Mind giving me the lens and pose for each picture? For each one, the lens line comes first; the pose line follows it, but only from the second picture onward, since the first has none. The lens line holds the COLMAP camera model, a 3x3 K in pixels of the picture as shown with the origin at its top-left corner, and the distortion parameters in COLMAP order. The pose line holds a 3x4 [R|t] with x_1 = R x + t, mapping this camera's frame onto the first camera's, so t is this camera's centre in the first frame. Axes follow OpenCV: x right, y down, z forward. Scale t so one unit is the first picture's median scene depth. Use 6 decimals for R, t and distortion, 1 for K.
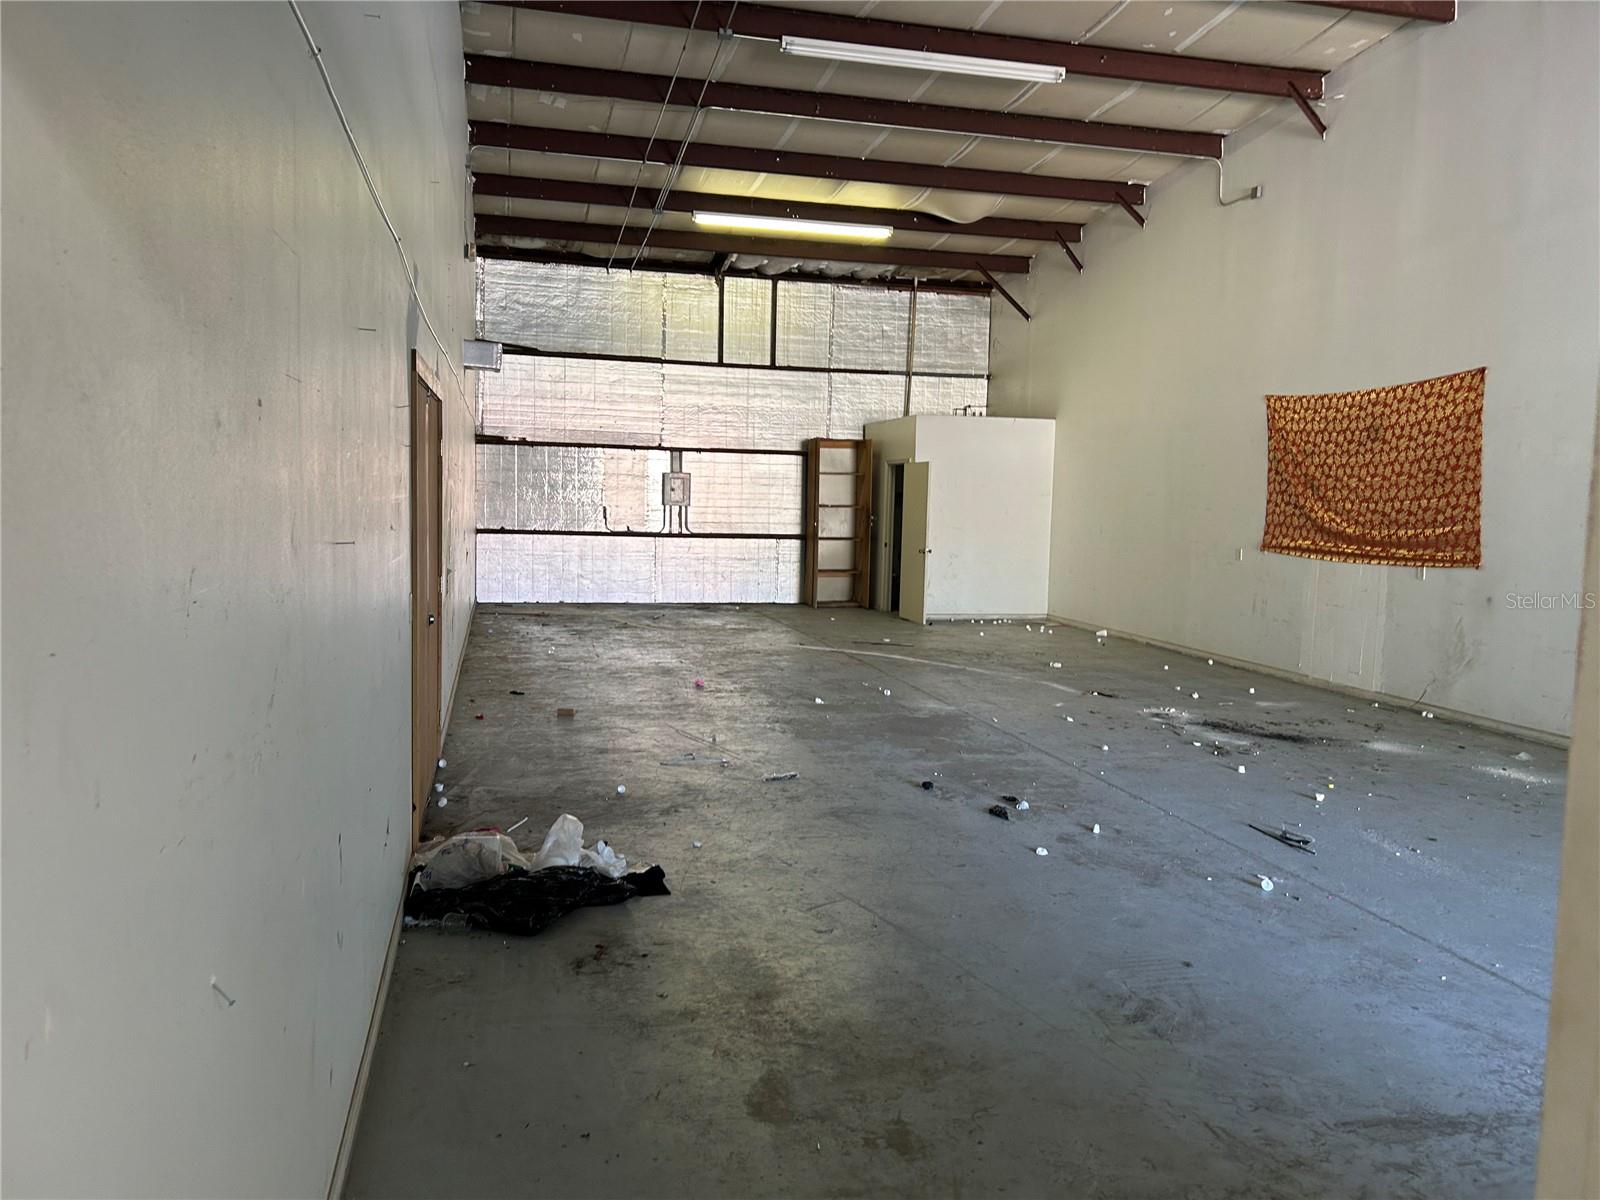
lens RADIAL K [[1216.4, 0, 800.0], [0, 1216.4, 600.0], [0, 0, 1]] dist [0.077981, -0.001141]
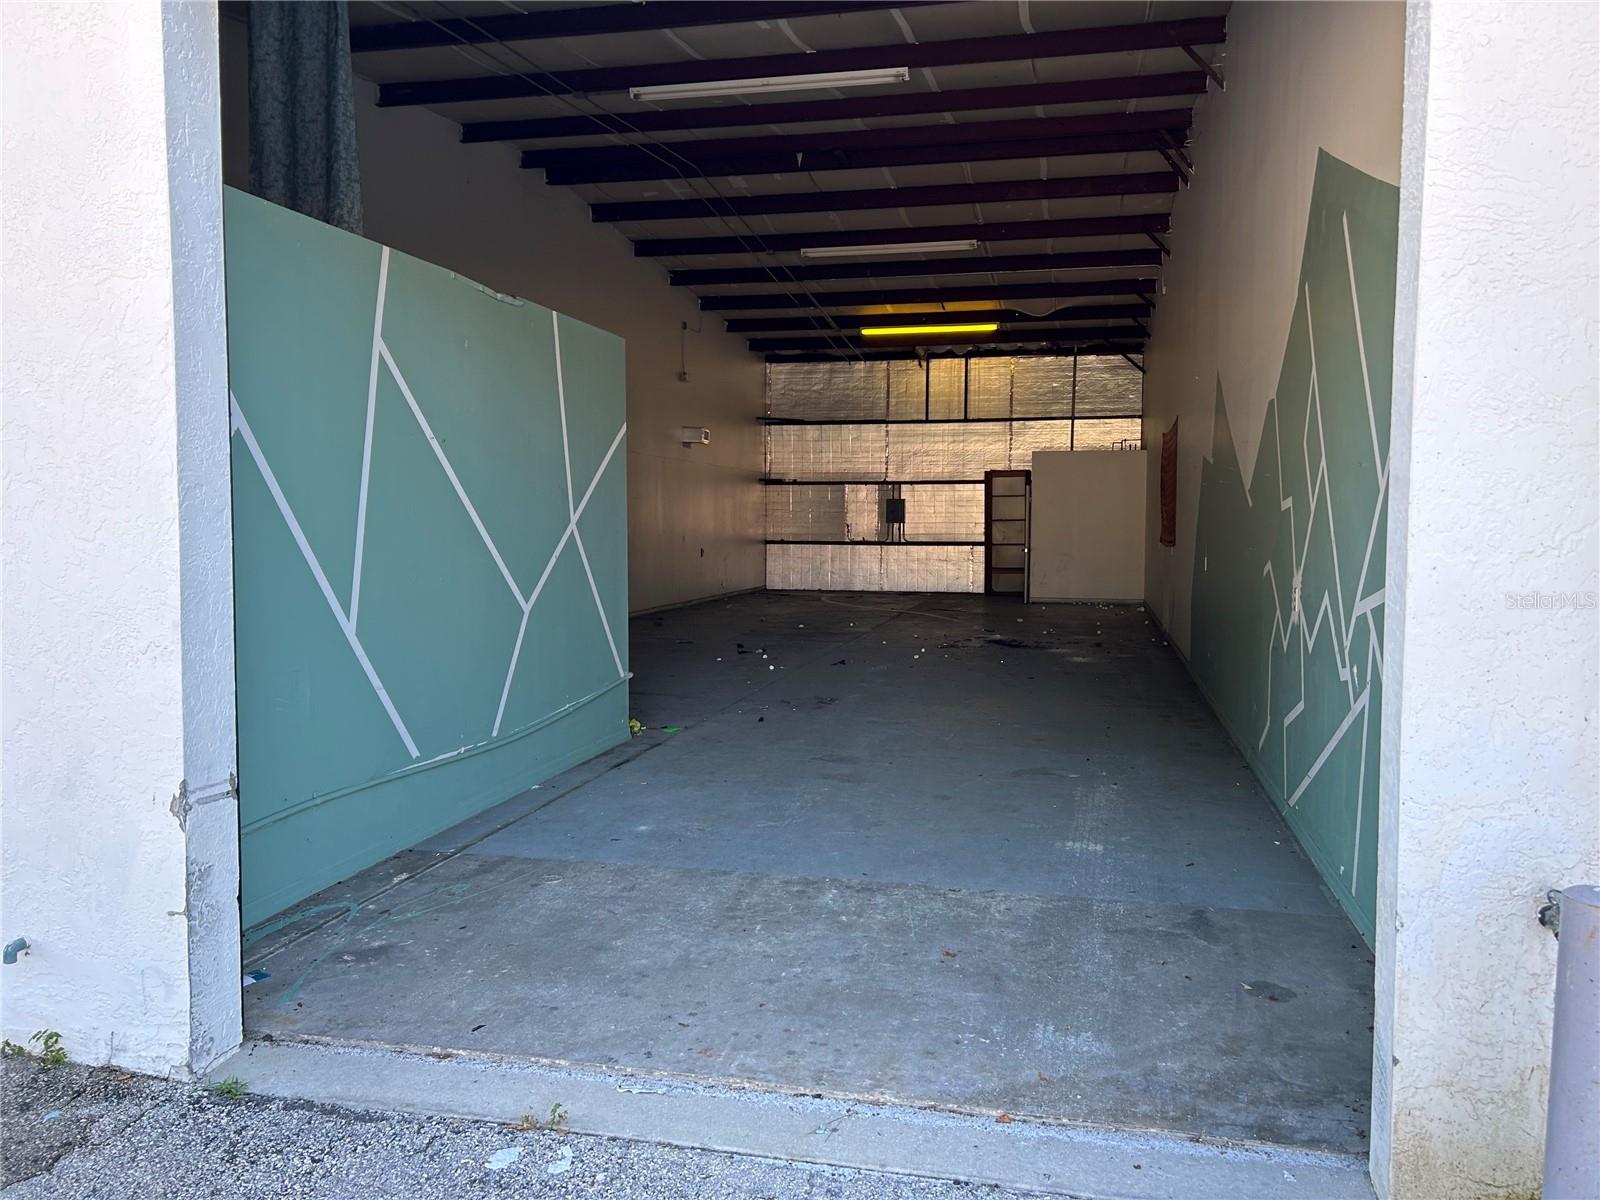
lens RADIAL K [[1216.4, 0, 800.0], [0, 1216.4, 600.0], [0, 0, 1]] dist [0.077981, -0.001141]
pose [[0.884287, 0.008674, -0.466863, 0.459008], [-0.022845, 0.999434, -0.024701, 0.049840], [0.466384, 0.032508, 0.883985, -0.297899]]
